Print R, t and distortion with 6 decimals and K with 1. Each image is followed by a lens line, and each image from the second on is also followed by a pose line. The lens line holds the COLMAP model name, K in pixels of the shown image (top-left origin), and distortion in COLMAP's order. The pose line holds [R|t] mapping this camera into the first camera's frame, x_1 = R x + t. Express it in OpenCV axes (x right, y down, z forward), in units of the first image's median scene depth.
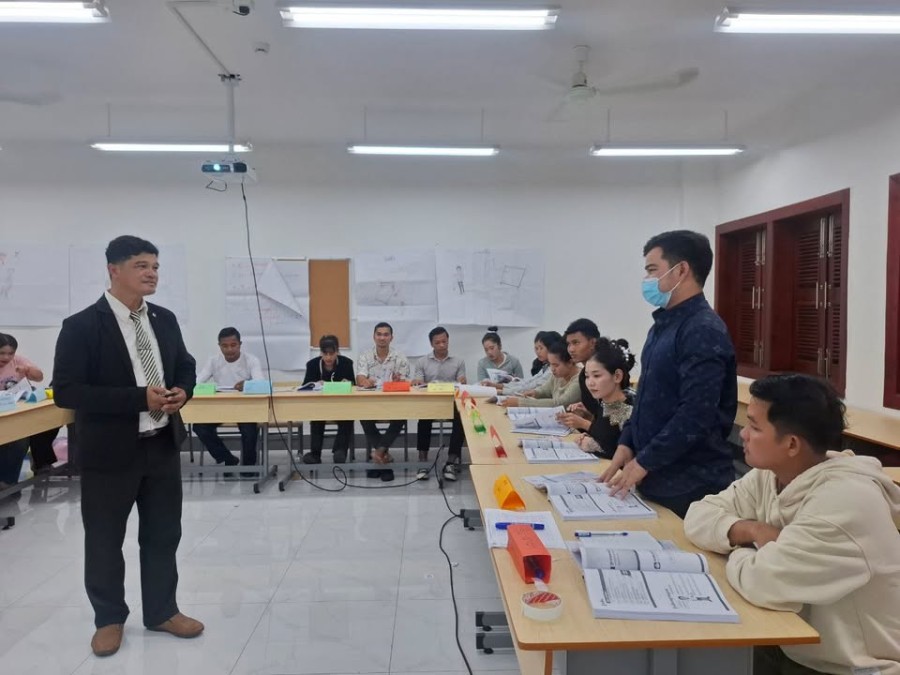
lens RADIAL K [[673.2, 0, 447.1], [0, 673.2, 336.3], [0, 0, 1]] dist [0.094418, -0.021895]
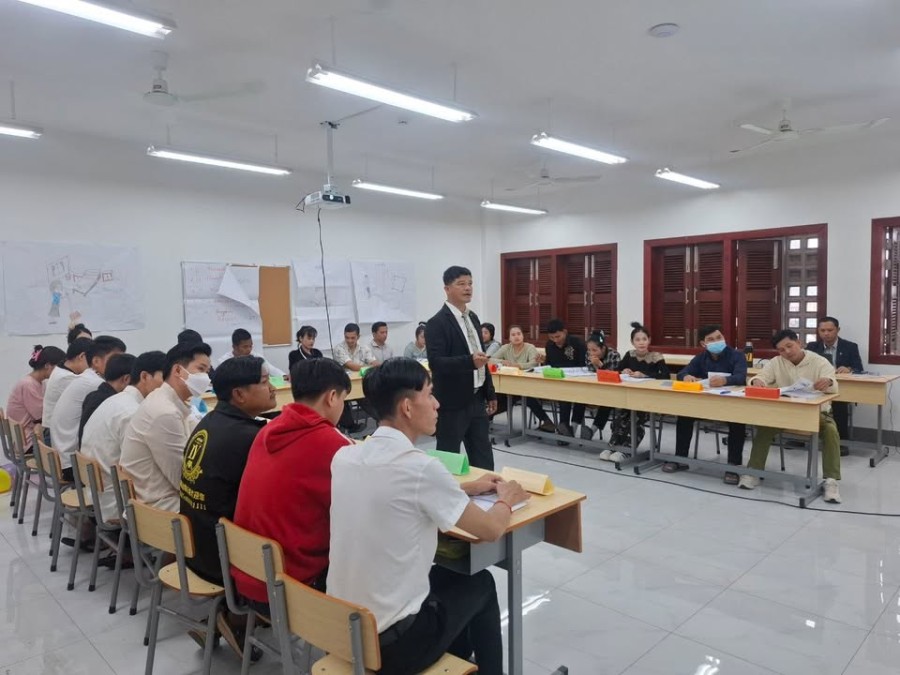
lens RADIAL K [[633.1, 0, 445.2], [0, 633.1, 330.7], [0, 0, 1]] dist [0.082087, -0.091234]
pose [[0.736917, -0.039277, 0.674841, -0.803675], [0.039486, 0.999107, 0.015031, -0.012105], [-0.674829, 0.015570, 0.737810, 0.010544]]
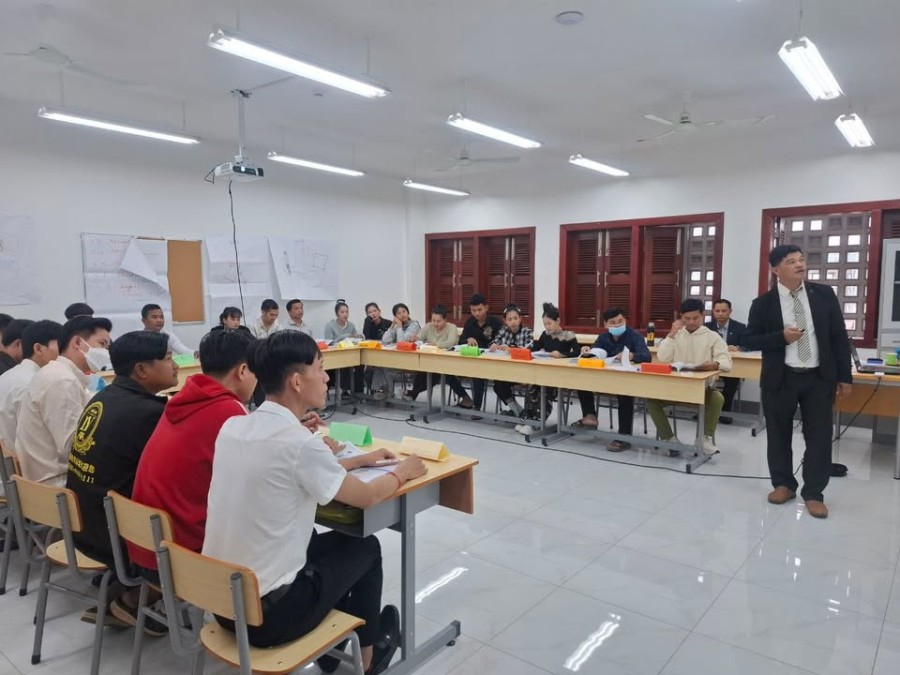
lens RADIAL K [[633.1, 0, 456.2], [0, 633.1, 335.2], [0, 0, 1]] dist [0.082087, -0.091234]
pose [[0.647598, -0.059781, 0.759634, -0.797618], [0.028149, 0.998114, 0.054550, -0.005748], [-0.761462, -0.013943, 0.648060, -0.014429]]
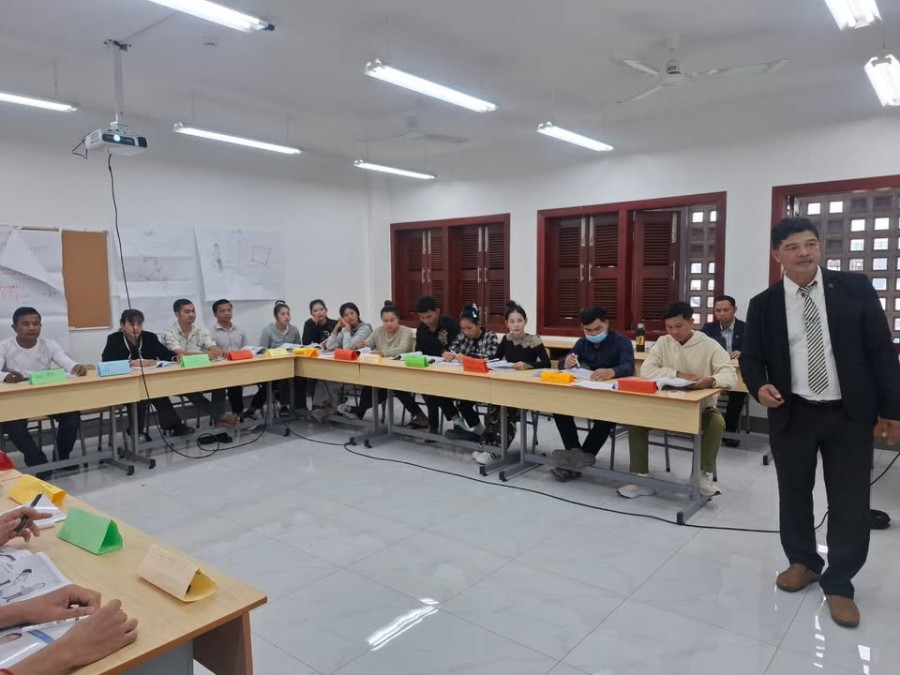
lens RADIAL K [[633.1, 0, 454.1], [0, 633.1, 326.3], [0, 0, 1]] dist [0.082087, -0.091234]
pose [[0.659281, -0.059161, 0.749566, -0.591373], [0.037322, 0.998246, 0.045962, -0.006655], [-0.750970, -0.002327, 0.660332, 0.041772]]
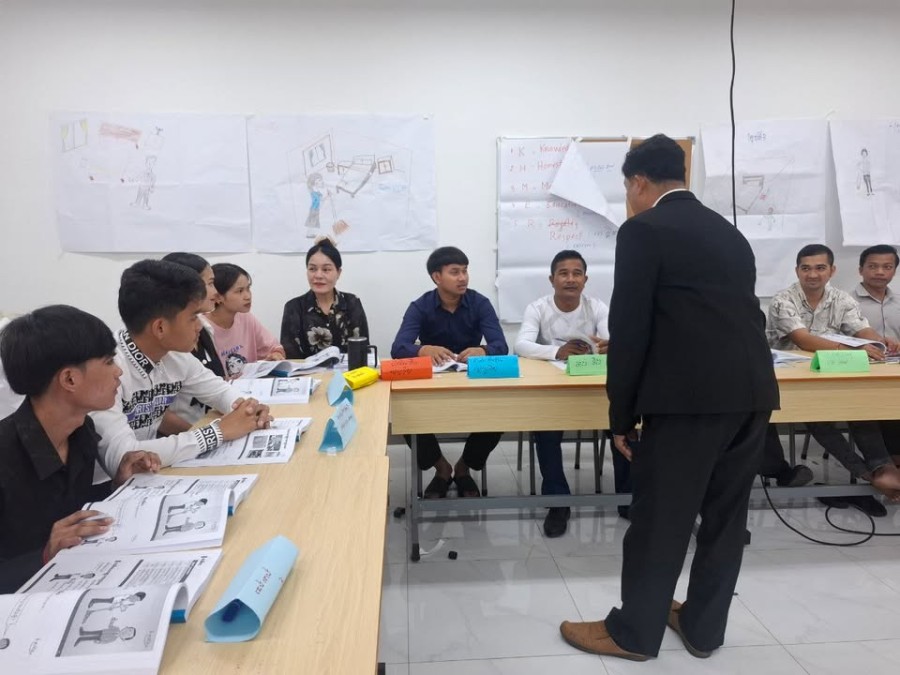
lens RADIAL K [[694.1, 0, 457.0], [0, 694.1, 331.0], [0, 0, 1]] dist [0.071780, -0.016123]
pose [[0.998255, -0.014038, 0.057361, -0.464957], [0.008741, 0.995759, 0.091587, -0.000392], [-0.058404, -0.090926, 0.994144, 0.411533]]
